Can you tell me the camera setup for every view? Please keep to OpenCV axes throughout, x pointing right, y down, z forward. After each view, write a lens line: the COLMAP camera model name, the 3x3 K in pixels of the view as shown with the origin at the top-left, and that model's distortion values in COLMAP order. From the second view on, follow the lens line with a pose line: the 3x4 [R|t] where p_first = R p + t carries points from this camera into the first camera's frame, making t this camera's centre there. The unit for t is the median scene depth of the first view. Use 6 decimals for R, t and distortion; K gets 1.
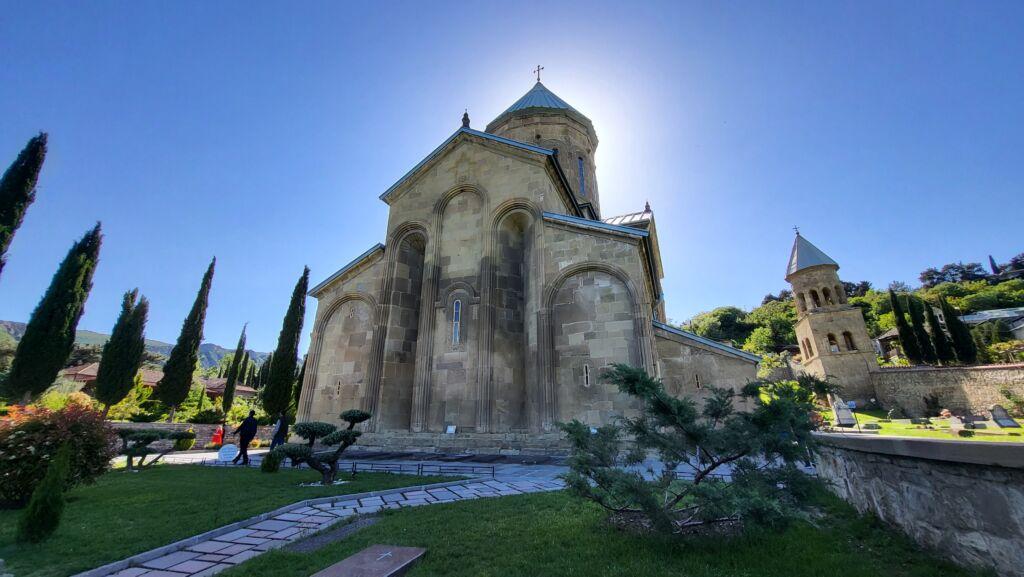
lens RADIAL K [[396.5, 0, 512.0], [0, 396.5, 282.5], [0, 0, 1]] dist [-0.001041, -0.000001]
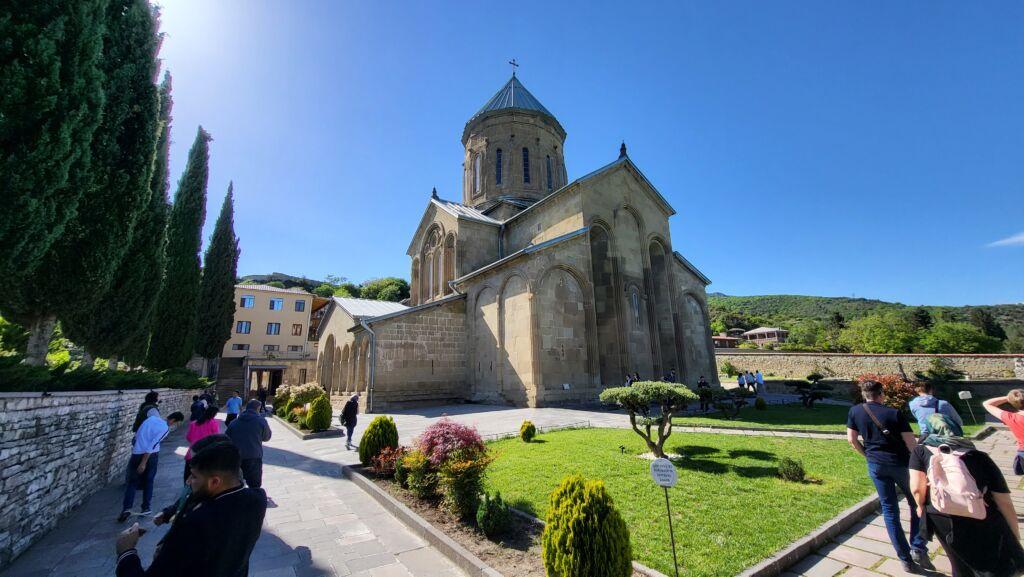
lens RADIAL K [[396.5, 0, 512.0], [0, 396.5, 282.5], [0, 0, 1]] dist [-0.001041, -0.000001]
pose [[0.558330, 0.182219, 0.809360, -1.467417], [-0.267456, 0.963028, -0.032314, 0.162297], [-0.785325, -0.198426, 0.586423, 0.517654]]
